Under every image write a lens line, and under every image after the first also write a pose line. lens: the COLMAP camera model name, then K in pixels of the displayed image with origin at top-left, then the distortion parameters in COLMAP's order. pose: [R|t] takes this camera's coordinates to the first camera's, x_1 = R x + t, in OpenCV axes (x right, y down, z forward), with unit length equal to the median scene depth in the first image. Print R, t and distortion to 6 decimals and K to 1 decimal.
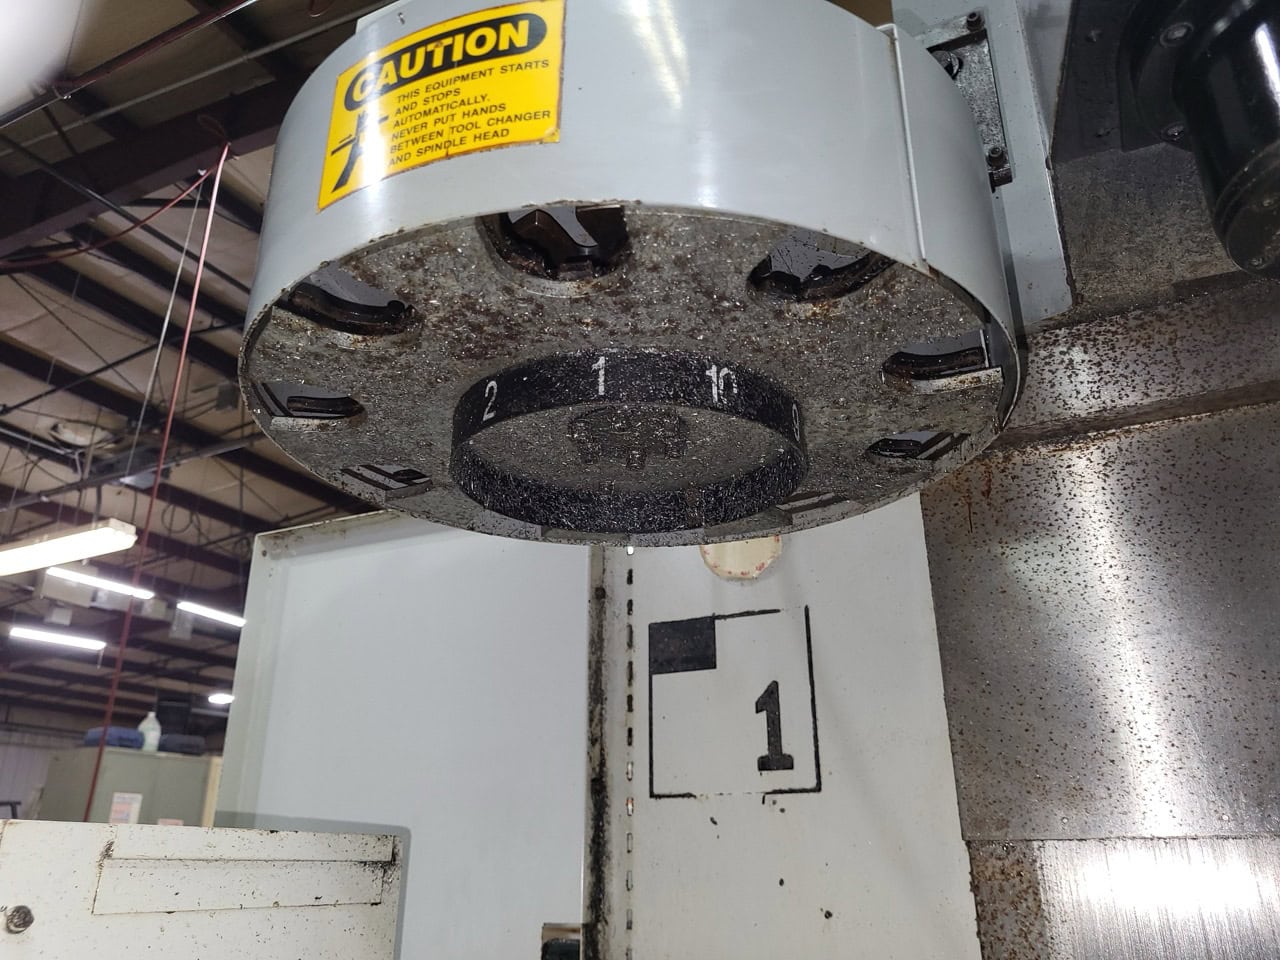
lens RADIAL K [[969.4, 0, 647.5], [0, 969.4, 477.6], [0, 0, 1]] dist [0.044630, -0.028509]
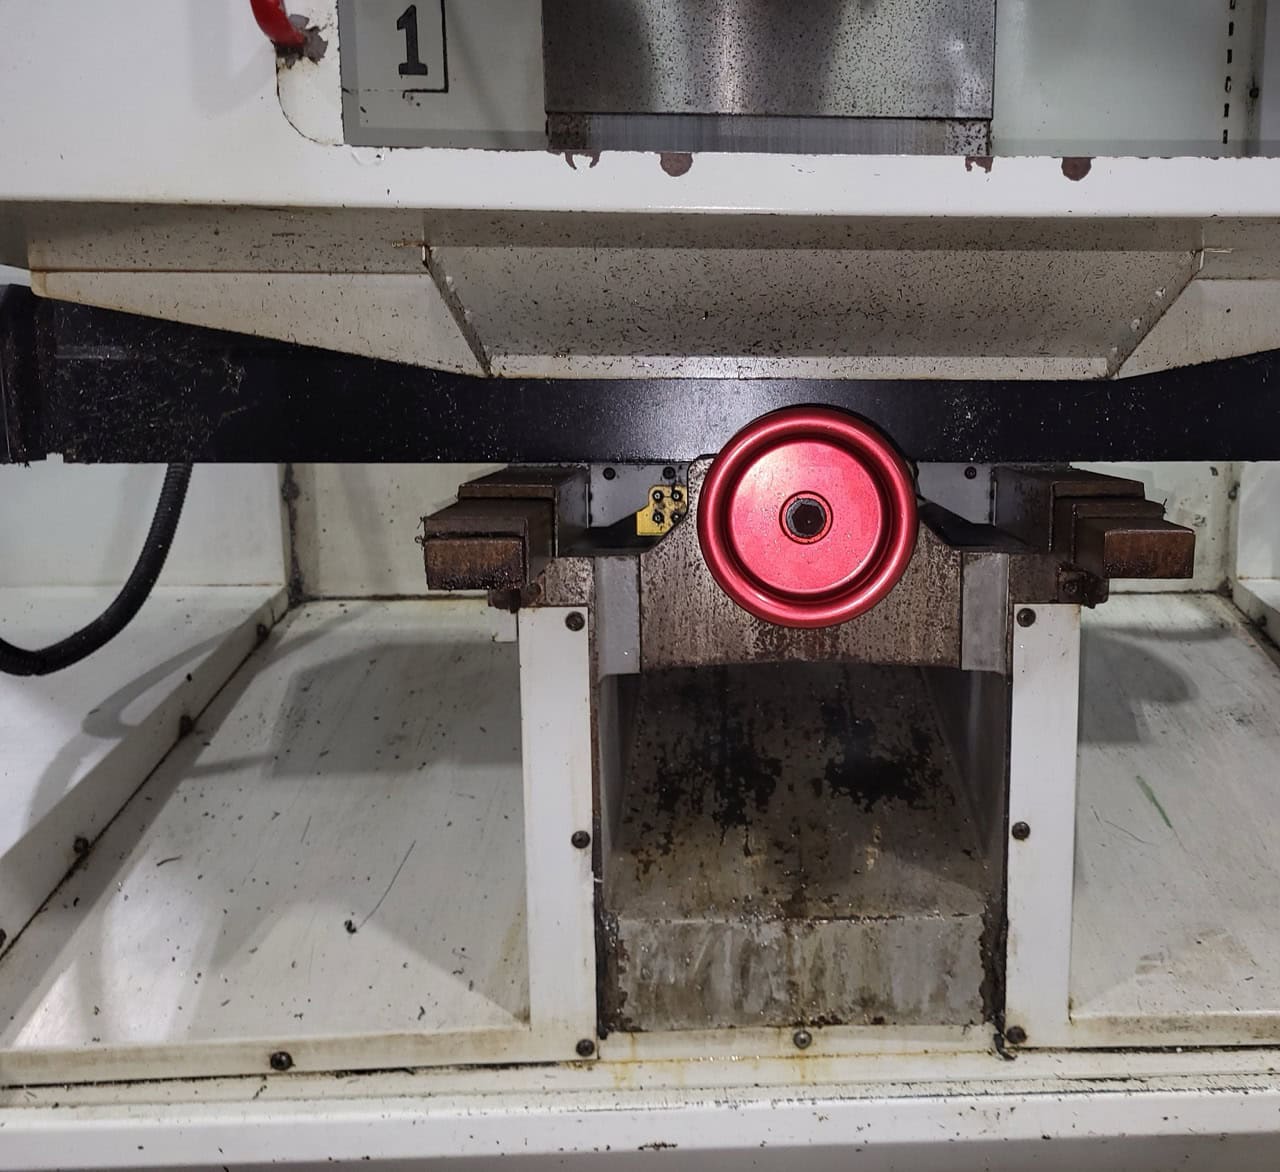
lens RADIAL K [[1194.1, 0, 803.4], [0, 1194.1, 587.7], [0, 0, 1]] dist [0.017505, 0.000000]
pose [[0.868649, -0.067530, 0.490804, -0.313448], [-0.188910, 0.870673, 0.454139, 0.073195], [-0.457997, -0.487205, 0.743552, -0.991727]]
